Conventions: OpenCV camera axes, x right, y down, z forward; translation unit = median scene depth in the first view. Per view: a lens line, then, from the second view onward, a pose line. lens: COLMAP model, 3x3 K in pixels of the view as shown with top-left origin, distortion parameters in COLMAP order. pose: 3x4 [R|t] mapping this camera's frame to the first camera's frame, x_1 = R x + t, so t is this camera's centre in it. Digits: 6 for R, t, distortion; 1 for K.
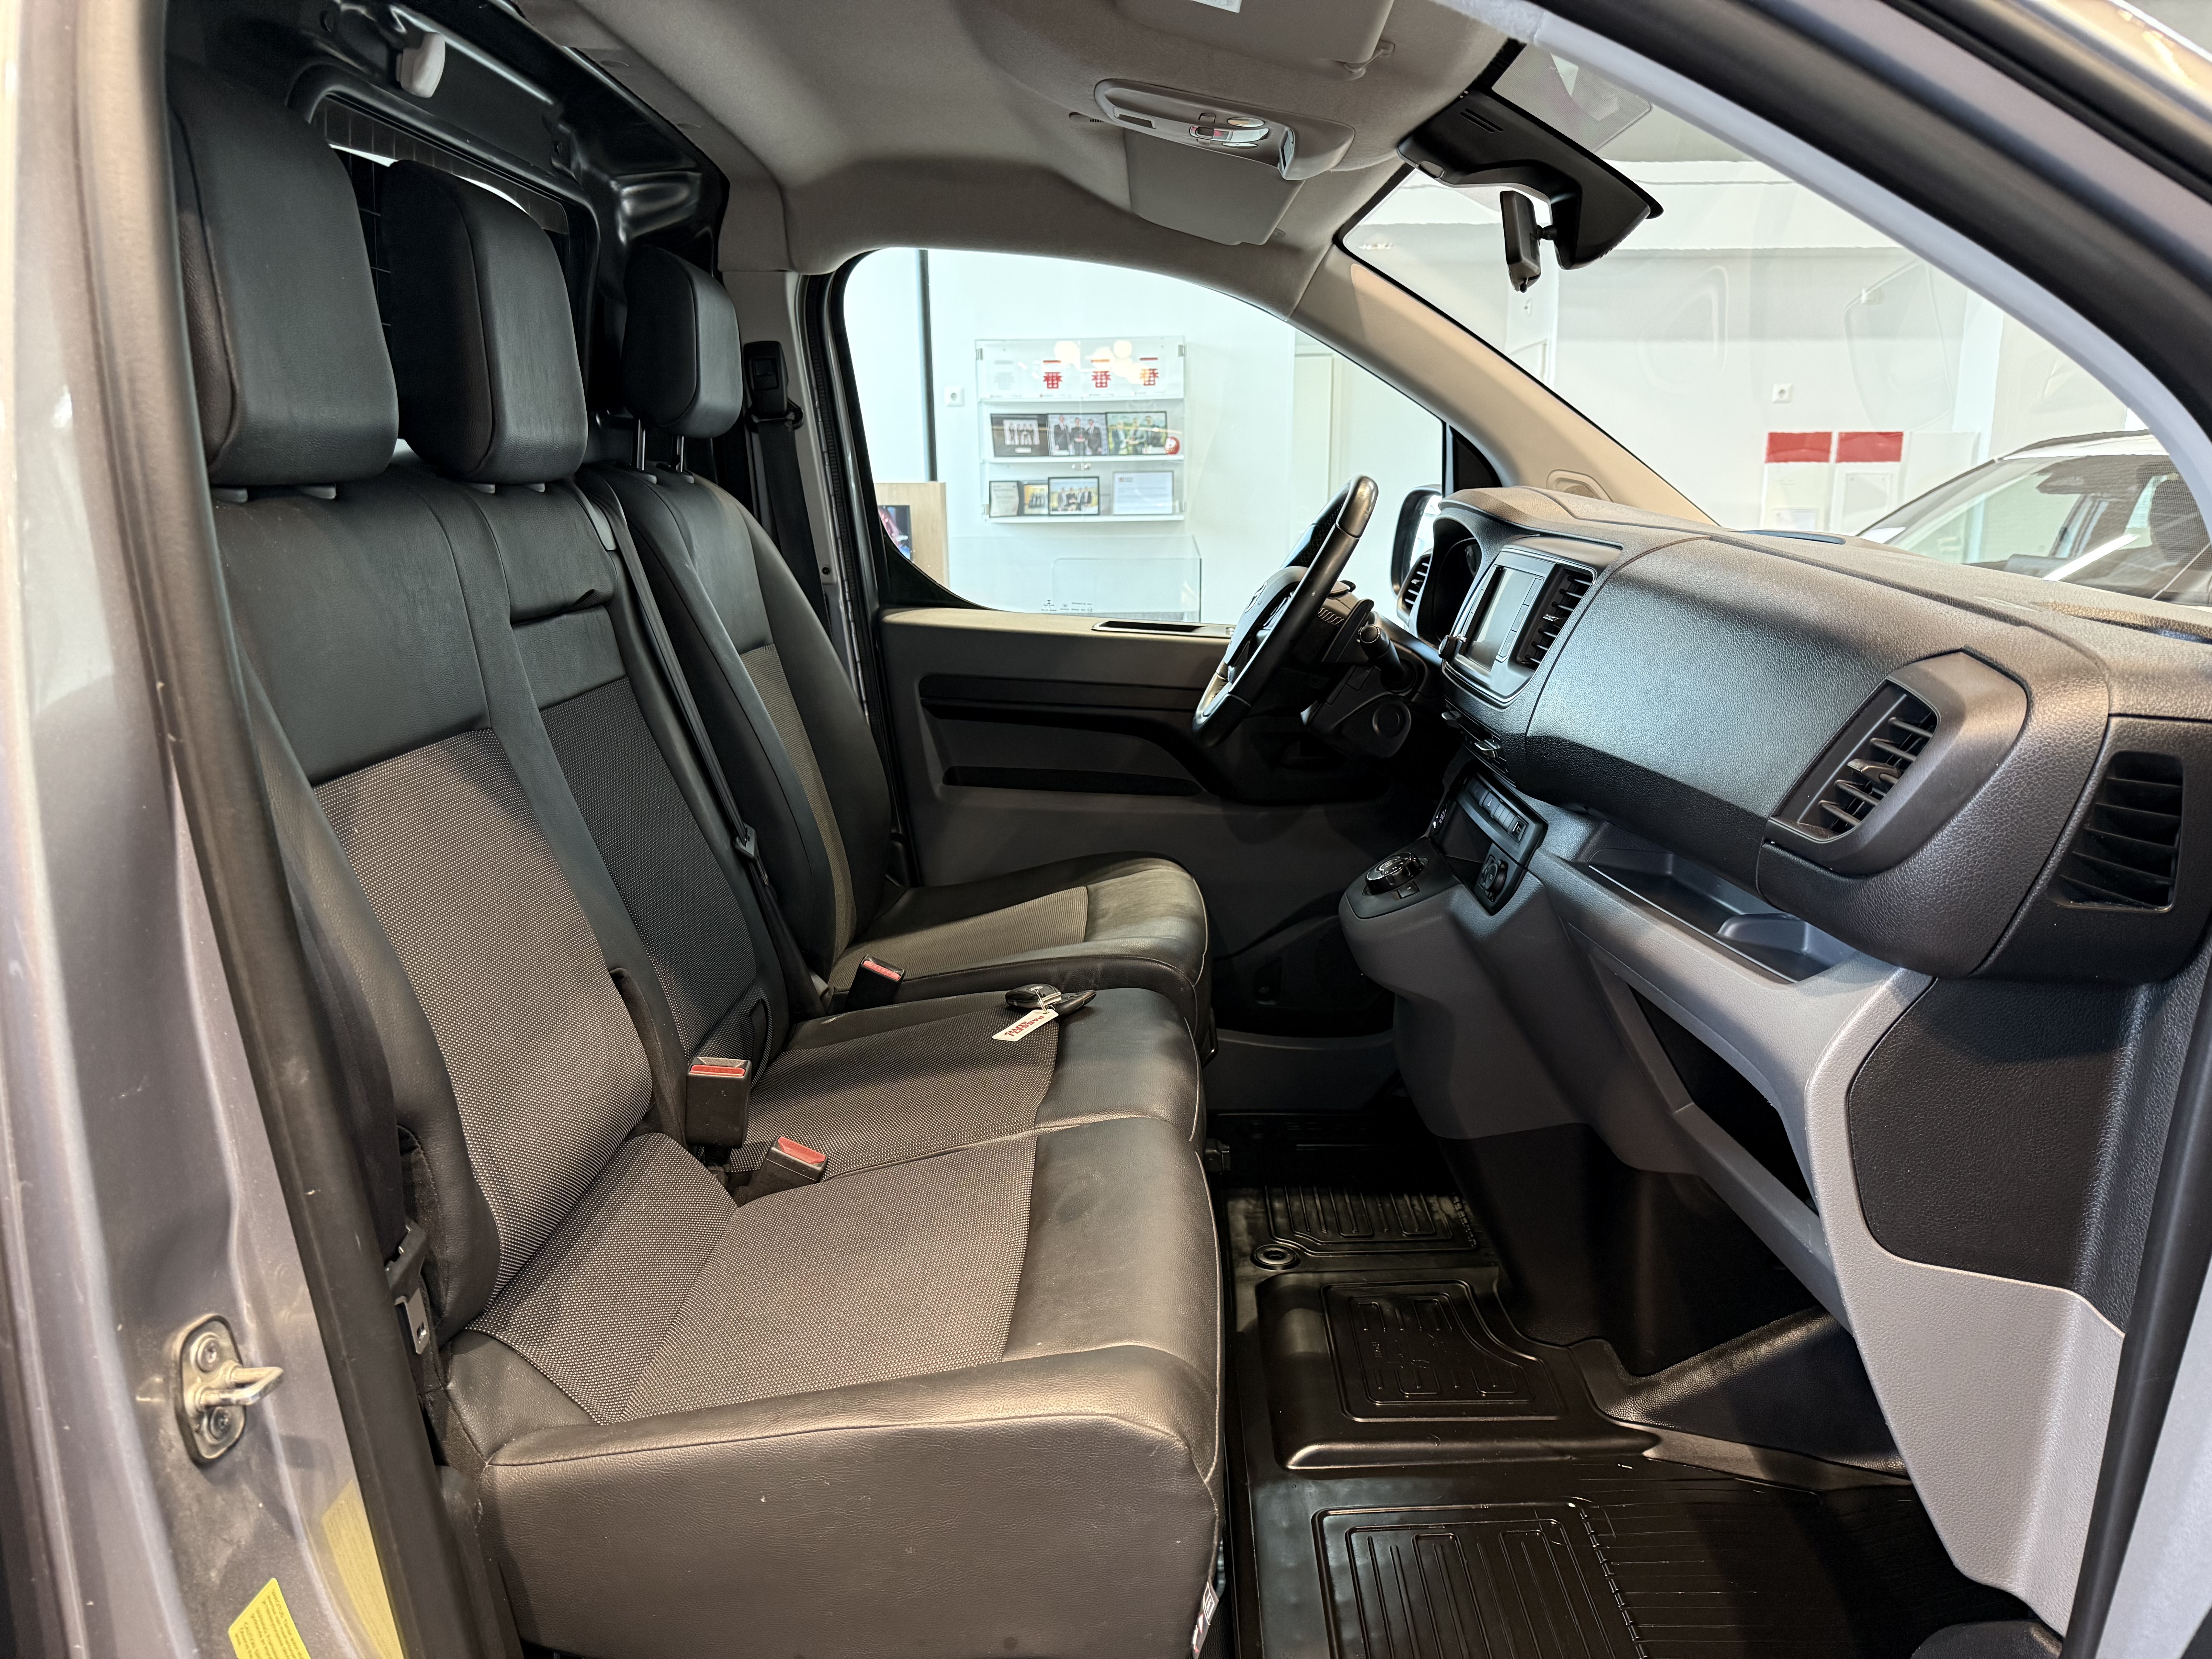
lens RADIAL K [[1533.6, 0, 1107.6], [0, 1533.6, 839.3], [0, 0, 1]] dist [0.075418, 0.000106]
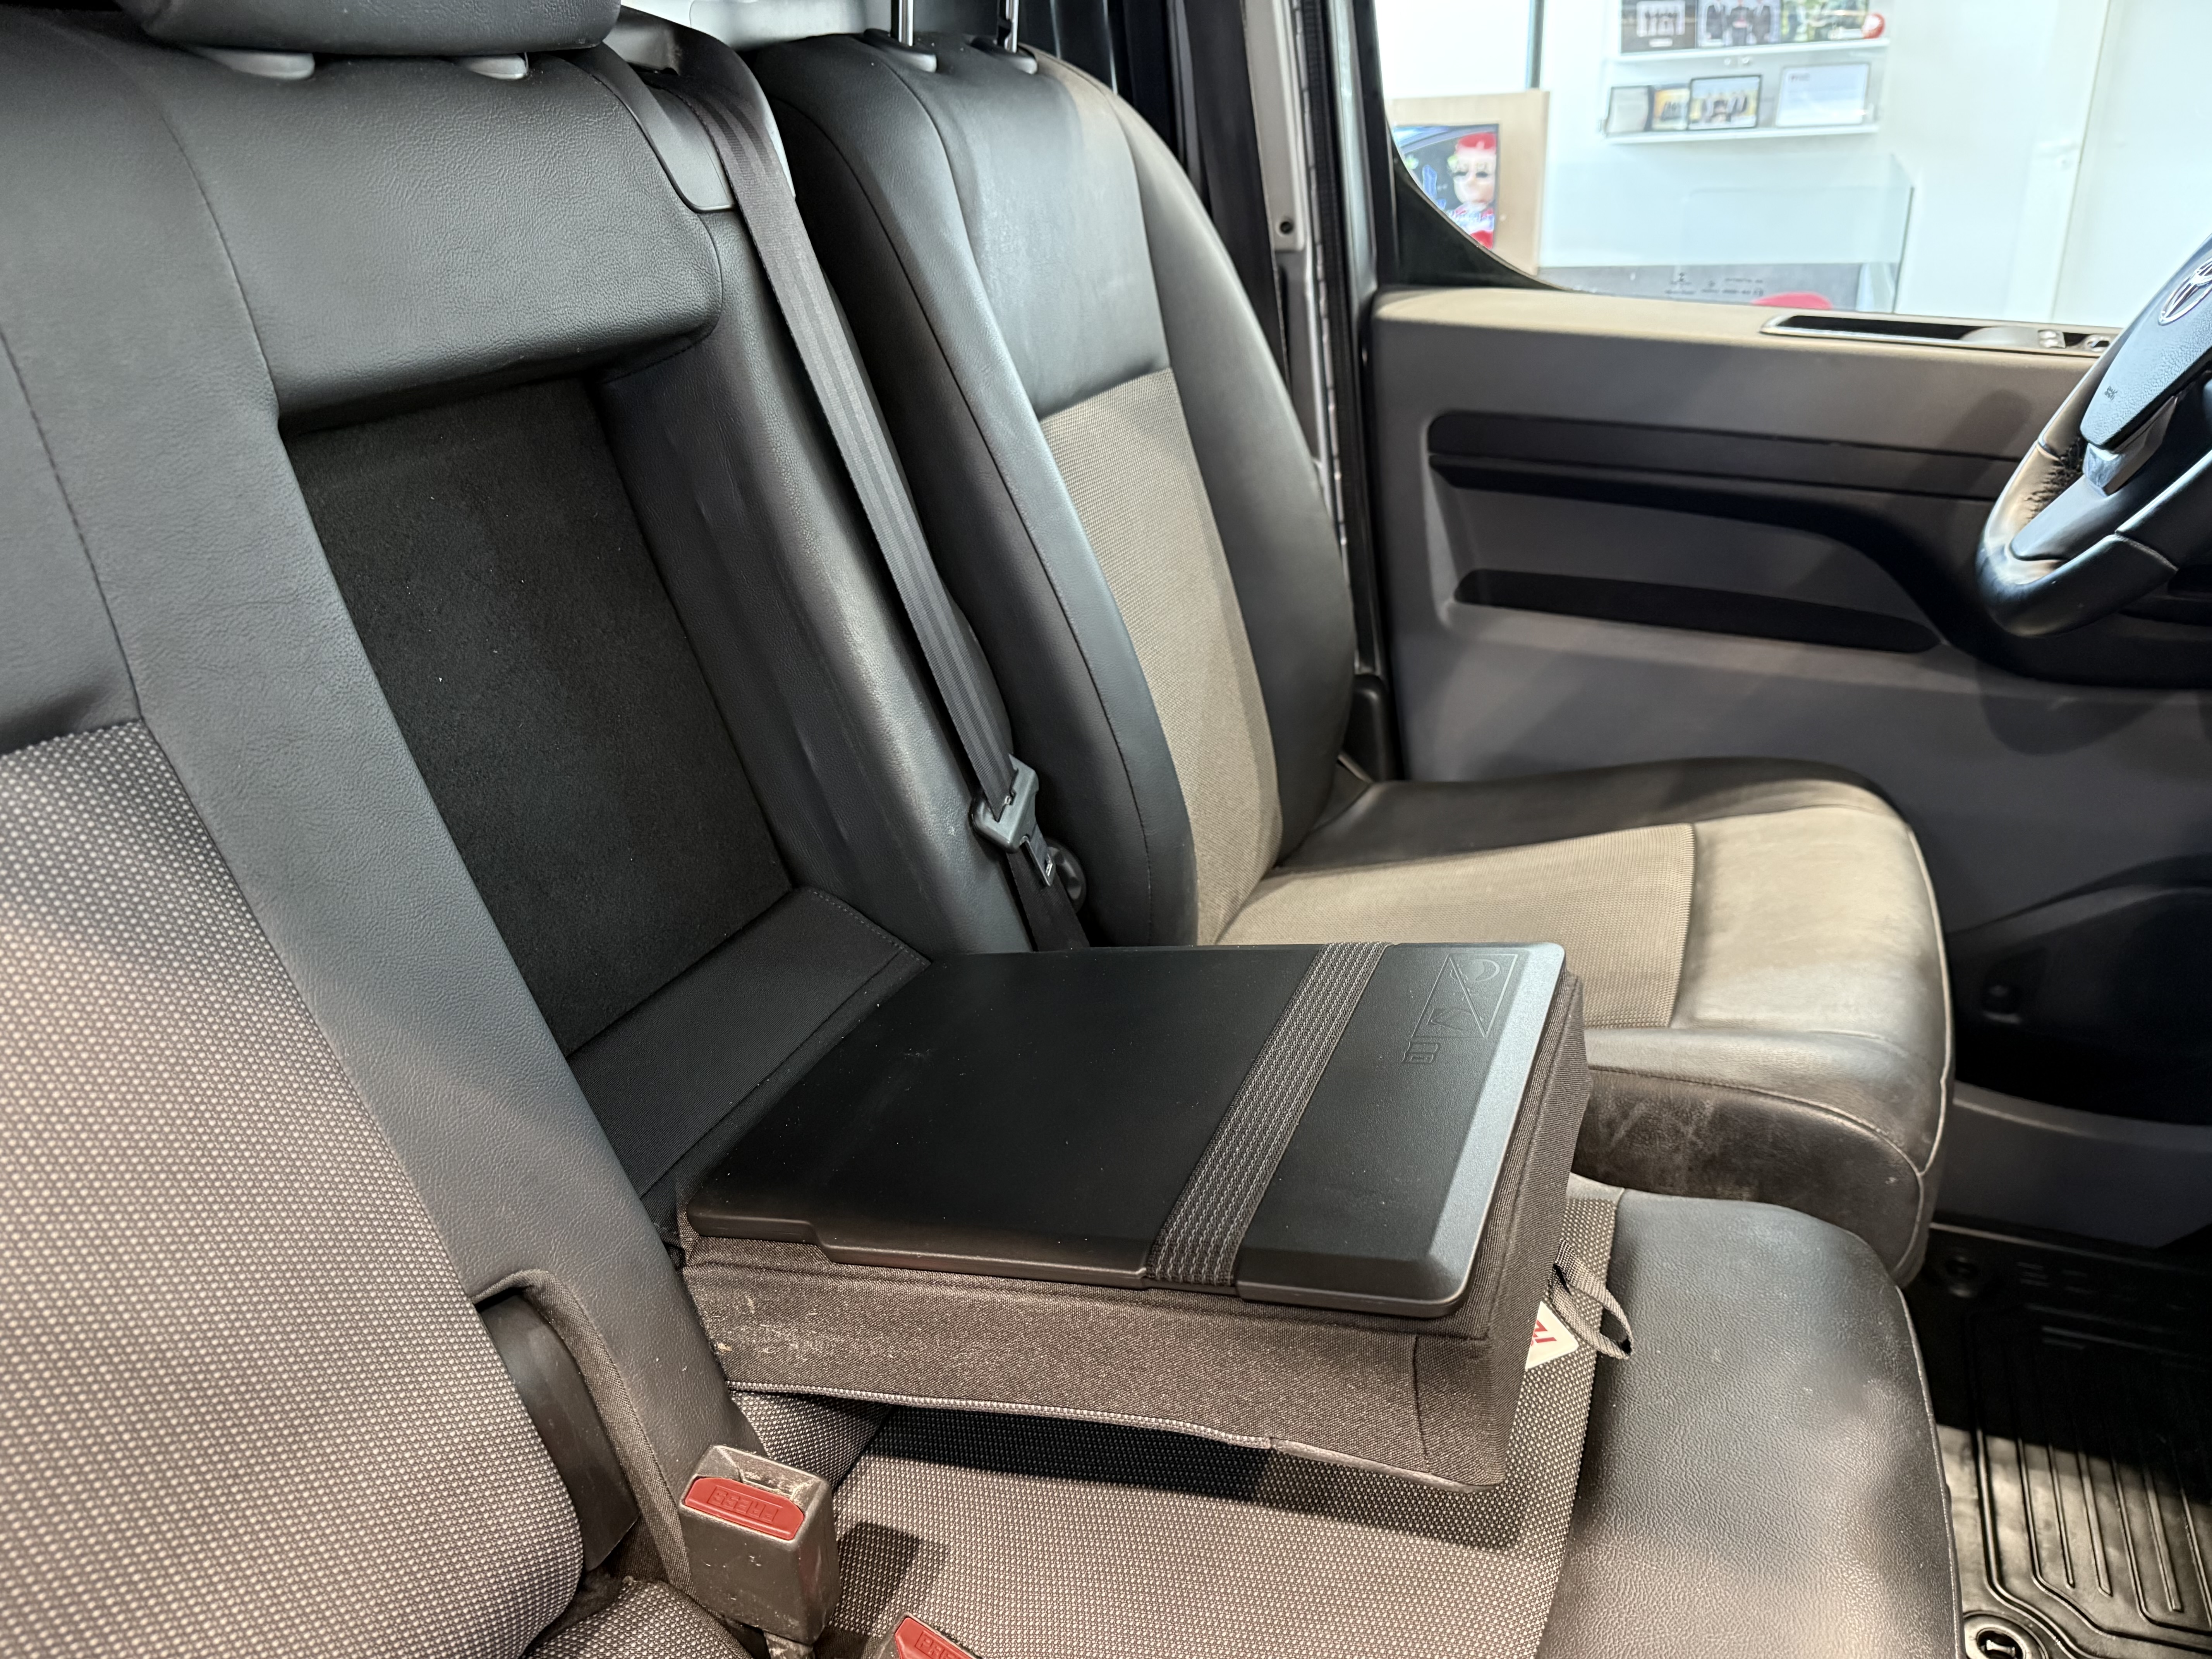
lens RADIAL K [[1570.7, 0, 1092.3], [0, 1570.7, 820.3], [0, 0, 1]] dist [0.023341, -0.026270]
pose [[0.932716, 0.113702, -0.342217, -0.019594], [-0.044492, 0.978024, 0.203688, -0.070404], [0.357856, -0.174757, 0.917278, 0.370787]]
